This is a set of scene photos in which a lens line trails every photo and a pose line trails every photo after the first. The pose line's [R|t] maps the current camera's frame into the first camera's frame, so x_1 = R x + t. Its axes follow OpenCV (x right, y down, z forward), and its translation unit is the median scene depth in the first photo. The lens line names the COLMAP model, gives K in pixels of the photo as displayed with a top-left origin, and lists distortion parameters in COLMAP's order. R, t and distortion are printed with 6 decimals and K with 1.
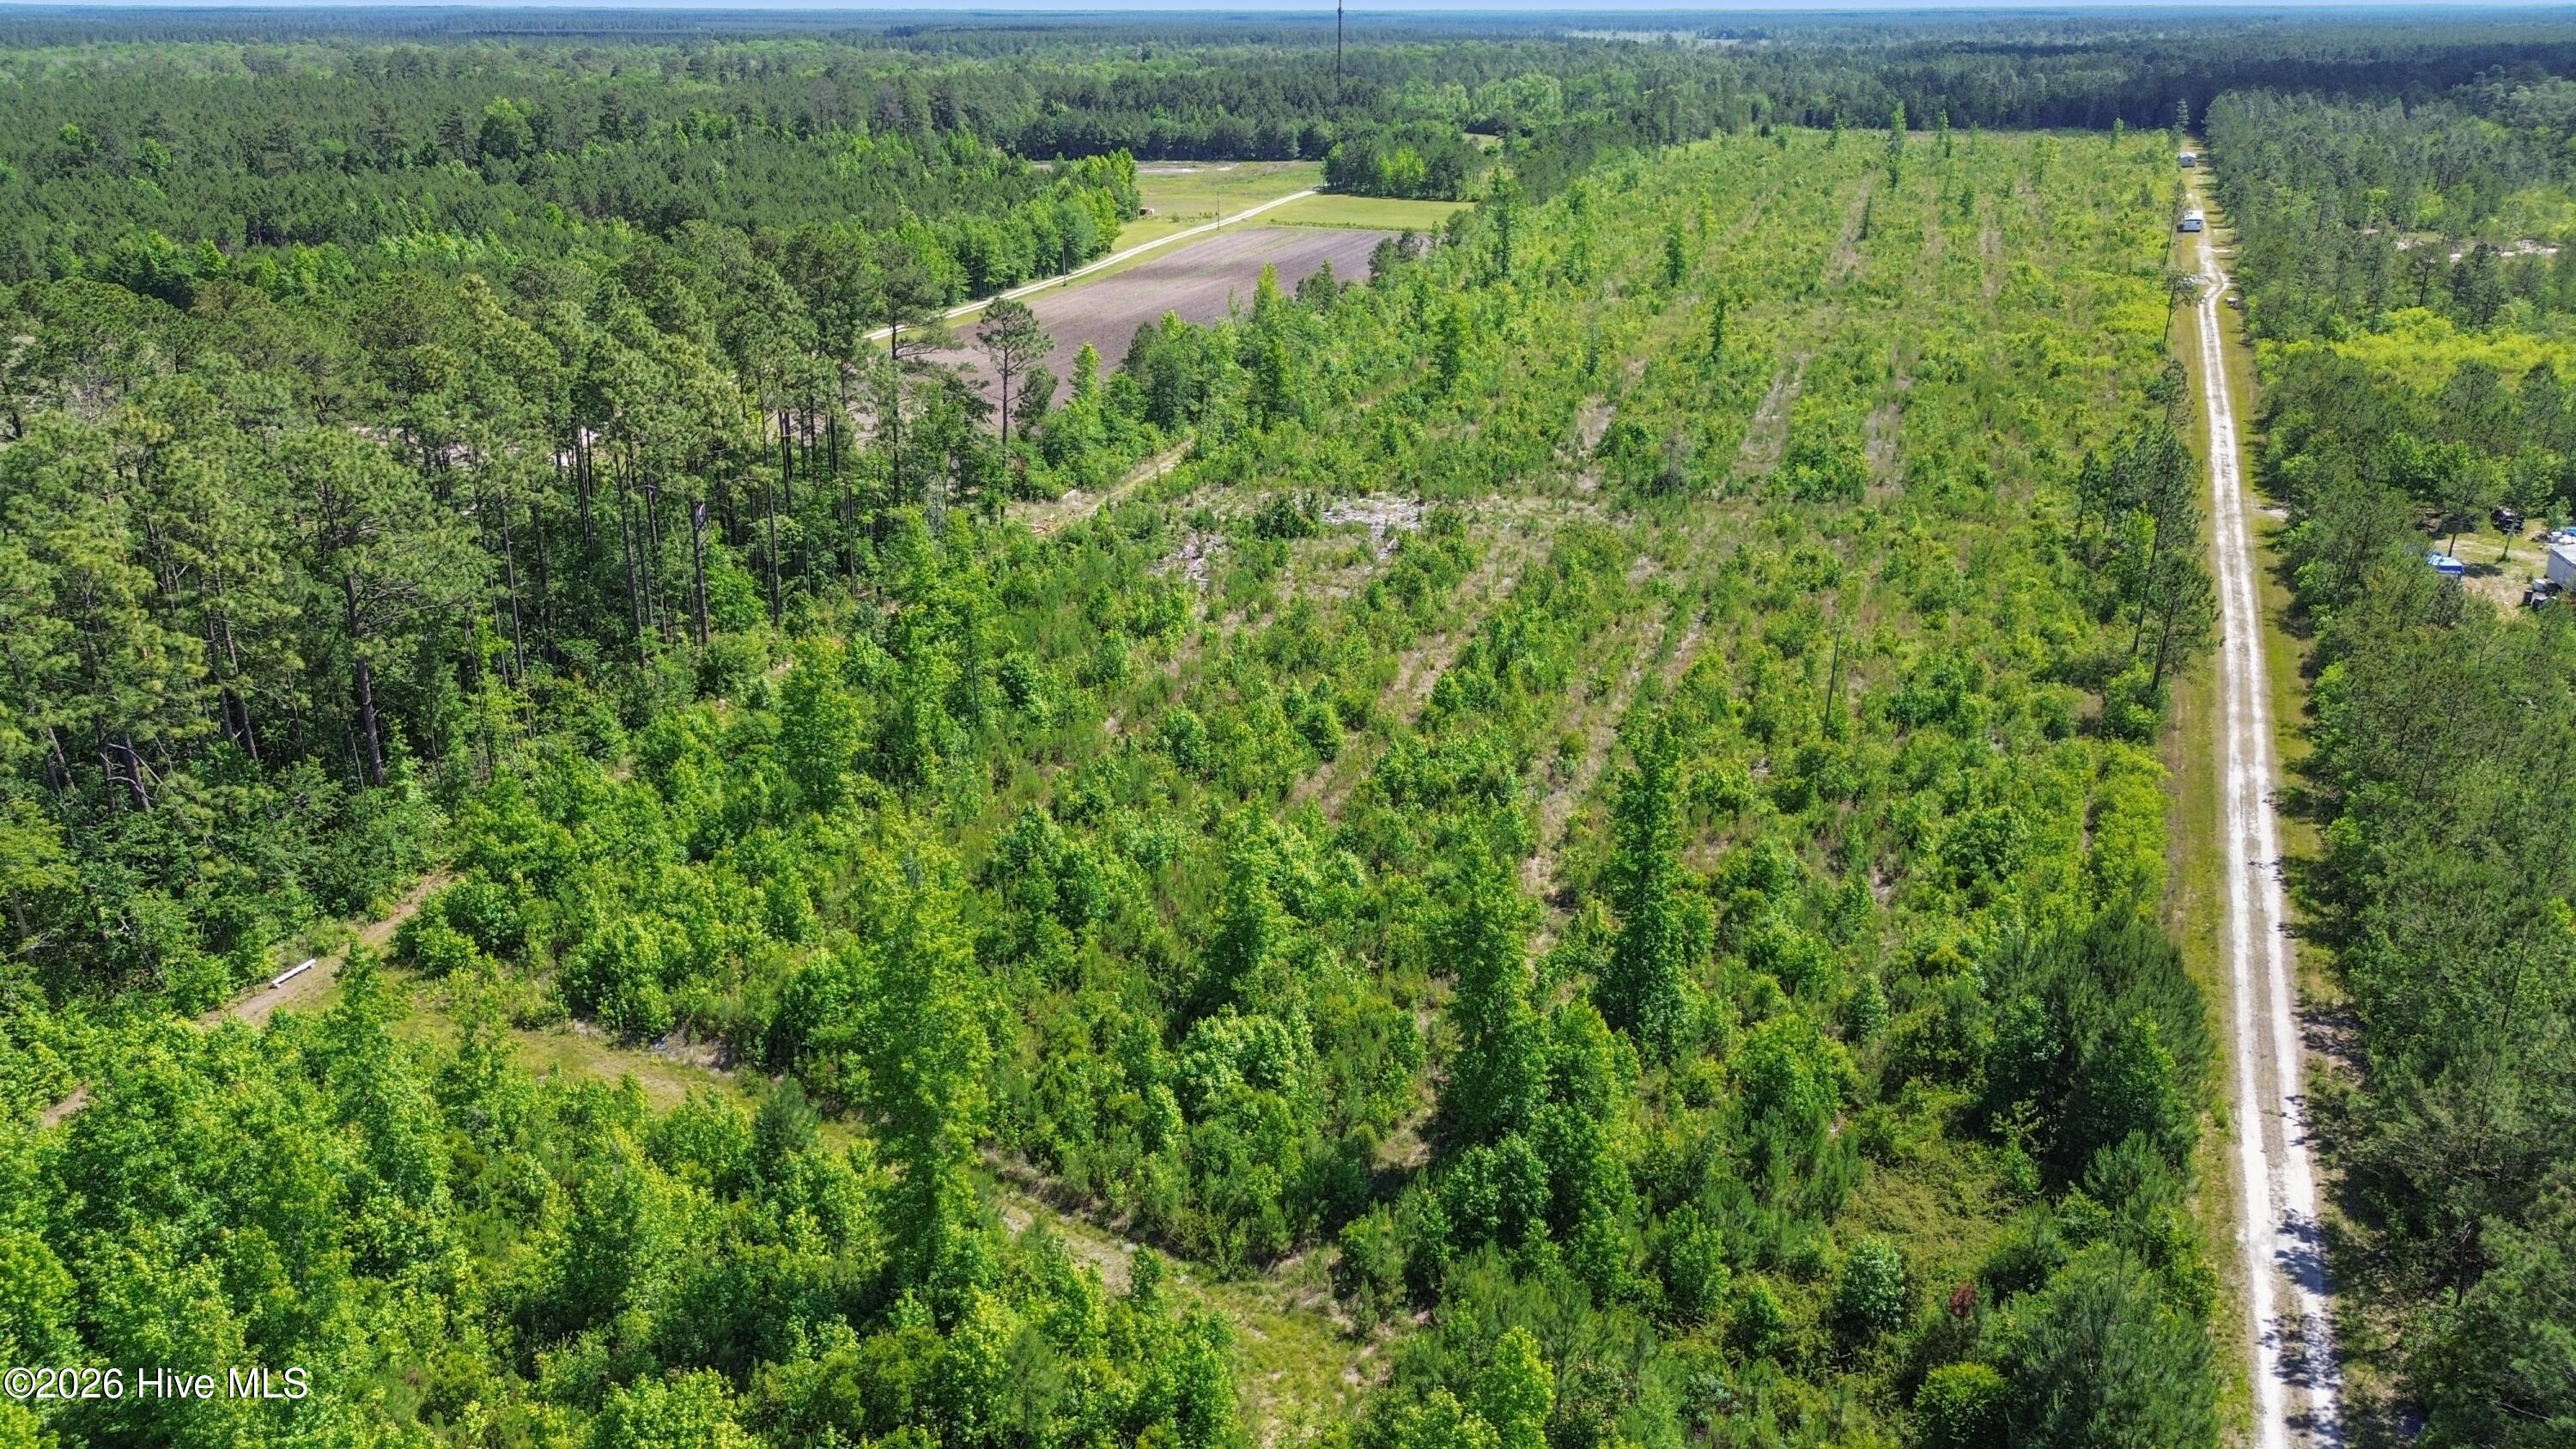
lens RADIAL K [[1811.1, 0, 1285.2], [0, 1811.1, 734.1], [0, 0, 1]] dist [0.061229, -0.054757]
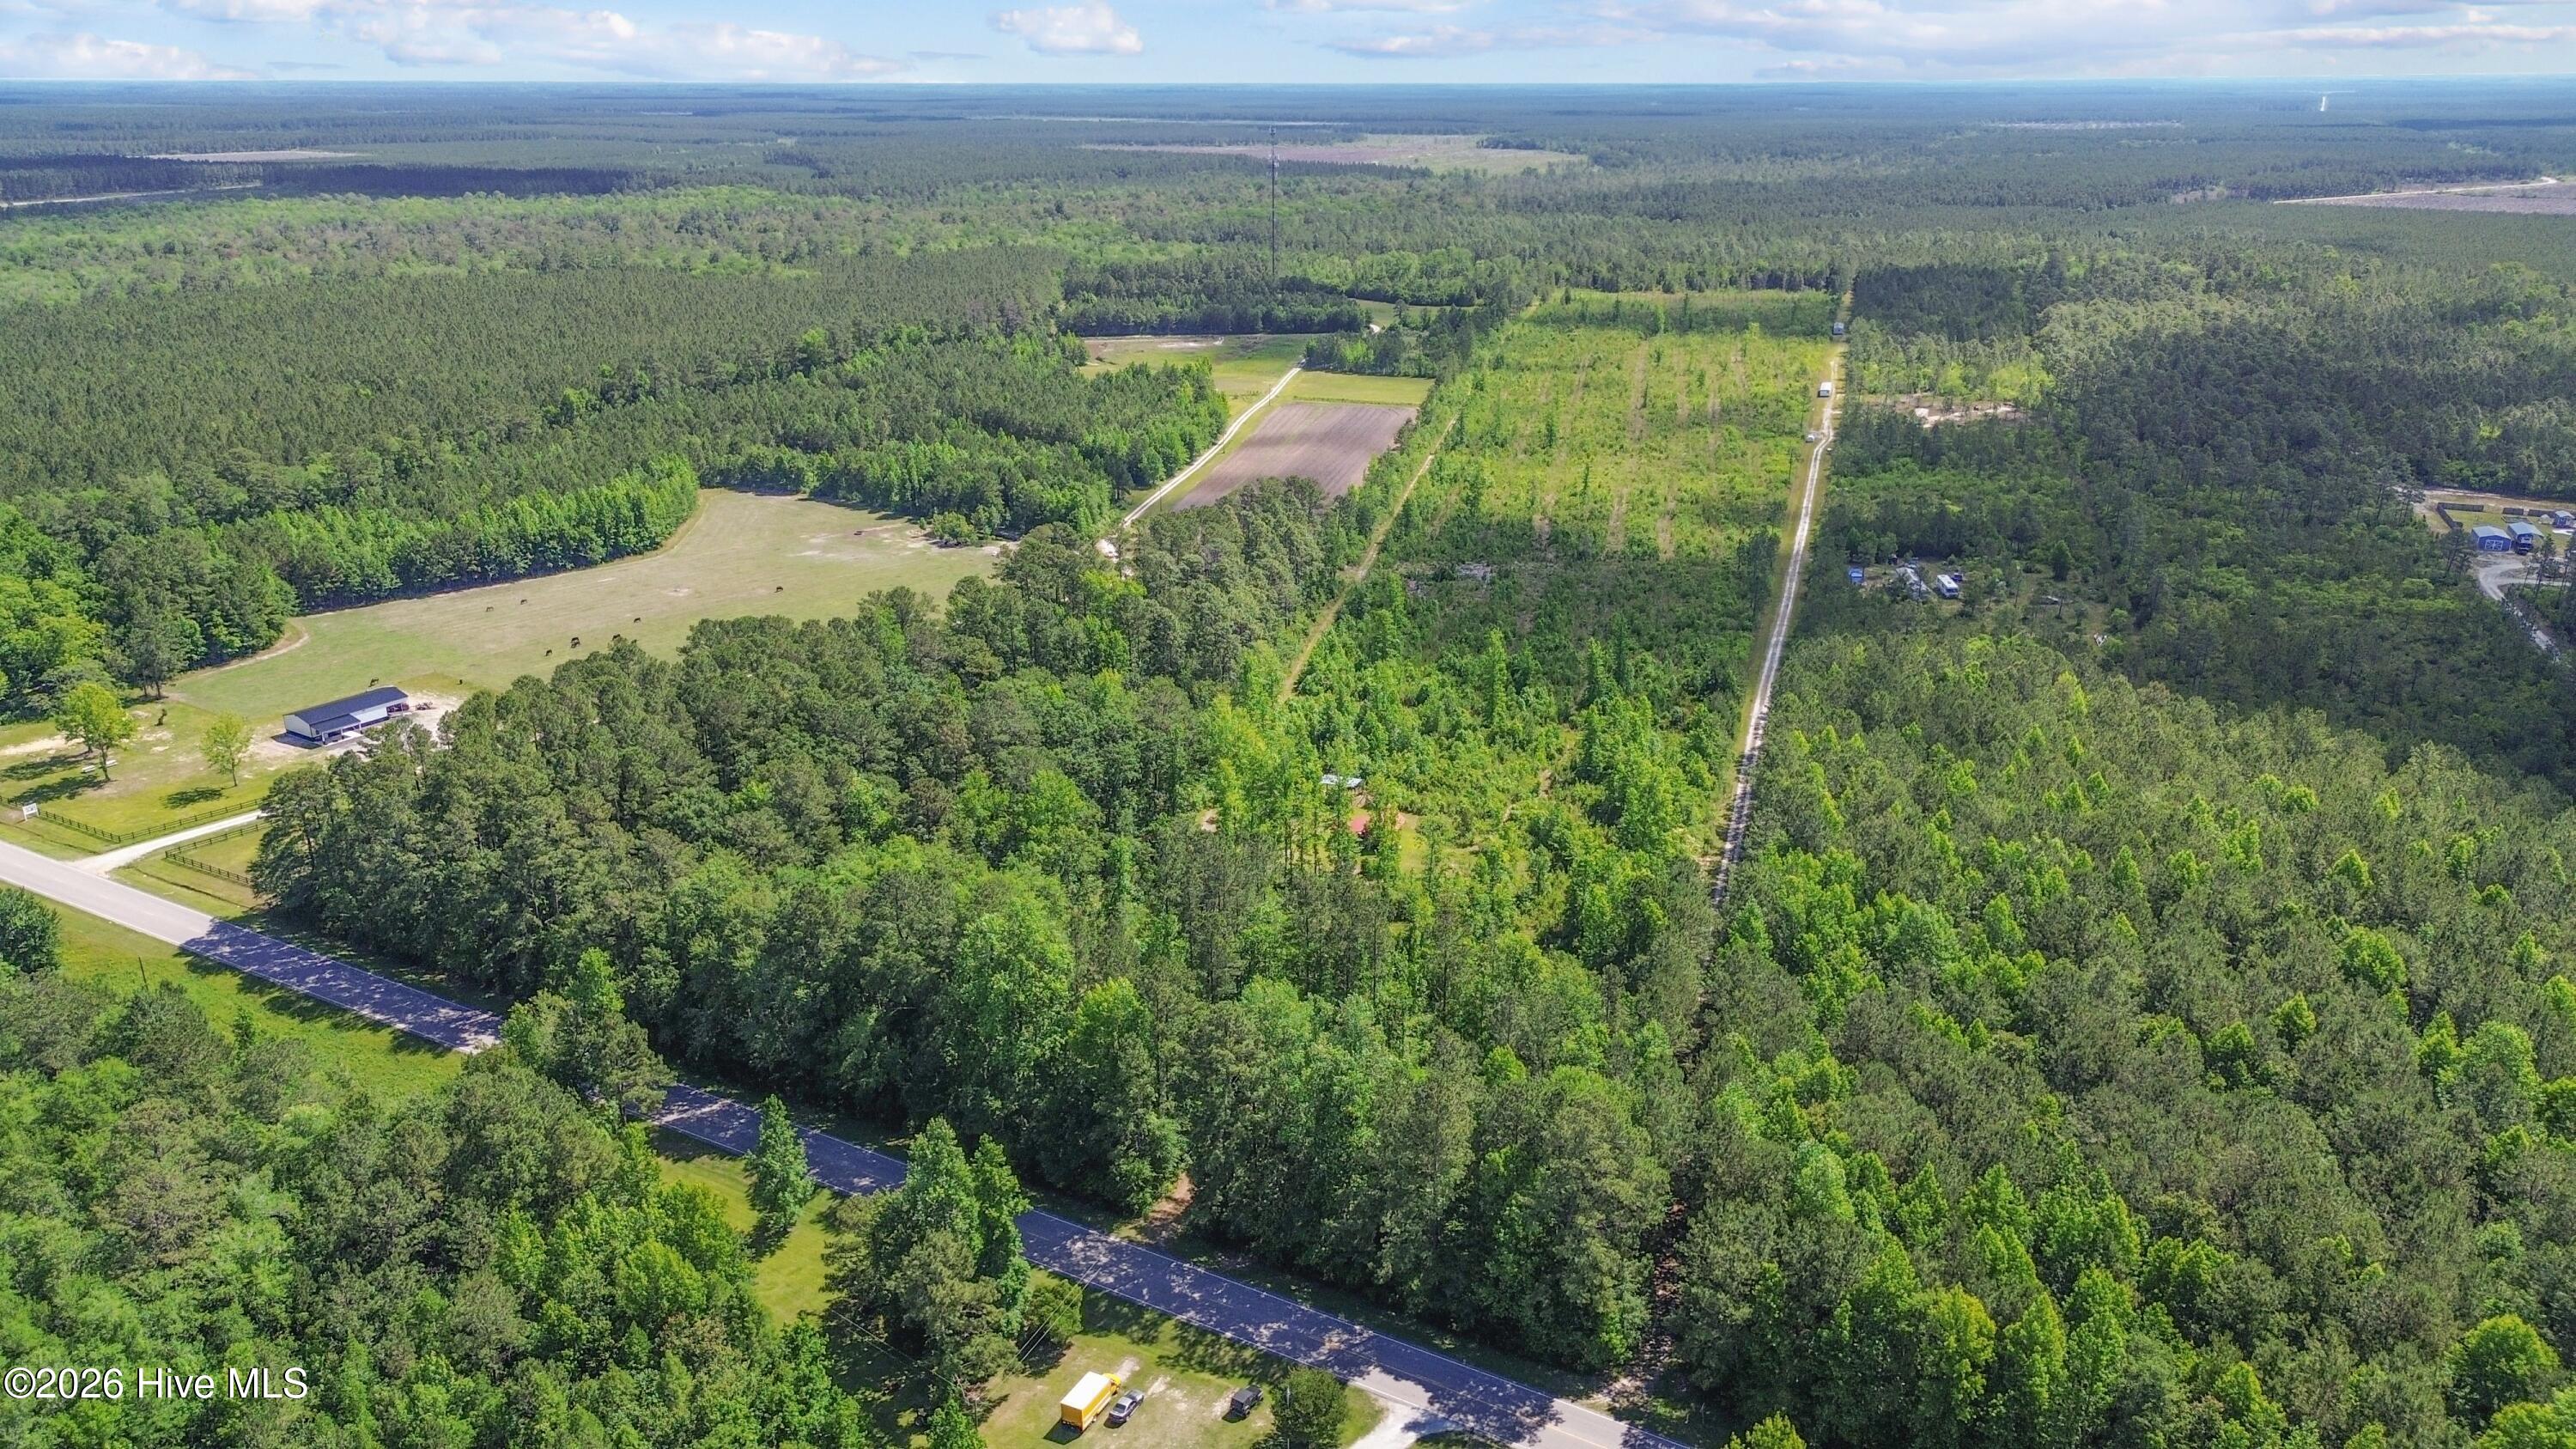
lens RADIAL K [[1811.1, 0, 1278.3], [0, 1811.1, 760.9], [0, 0, 1]] dist [0.061229, -0.054757]
pose [[0.993222, -0.044065, 0.107560, -0.451253], [0.045905, 0.998838, -0.014695, 0.150611], [-0.106787, 0.019533, 0.994090, -1.326212]]
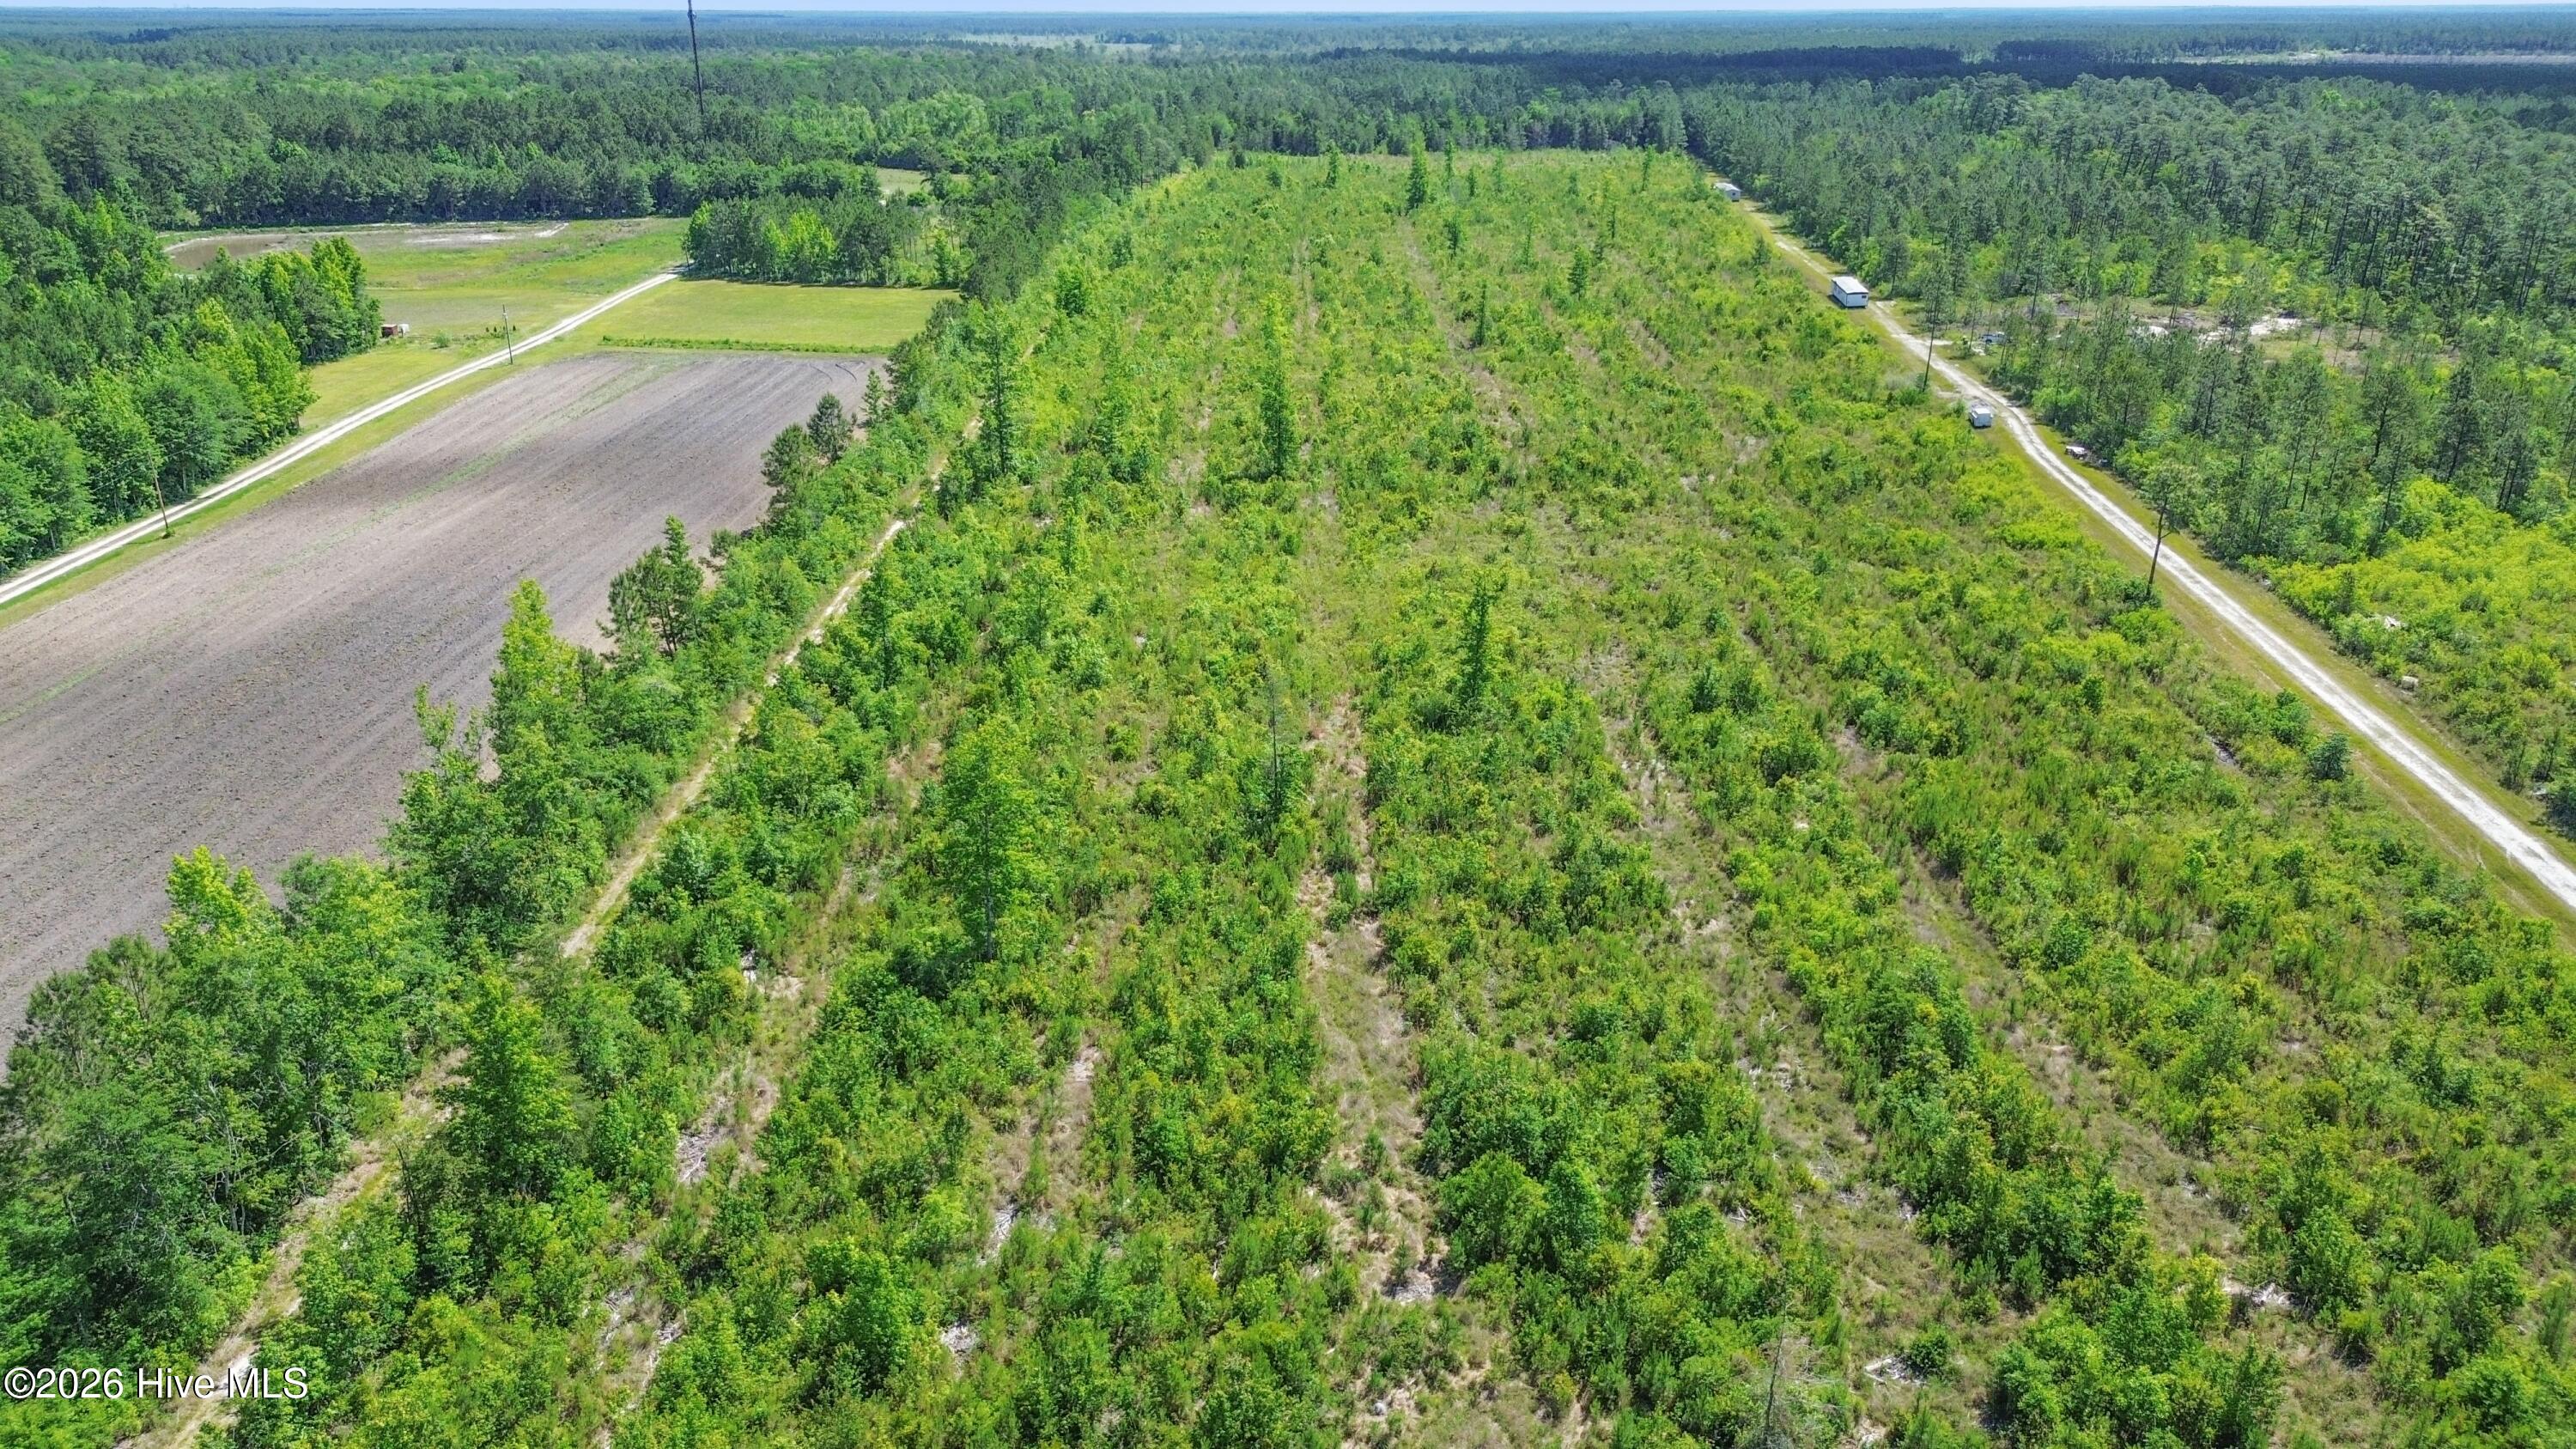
lens RADIAL K [[1811.1, 0, 1277.8], [0, 1811.1, 735.5], [0, 0, 1]] dist [0.061229, -0.054757]
pose [[0.952932, -0.113889, 0.280980, 0.046999], [0.113957, 0.993354, 0.016154, -0.263660], [-0.280953, 0.016626, 0.959578, 0.652683]]
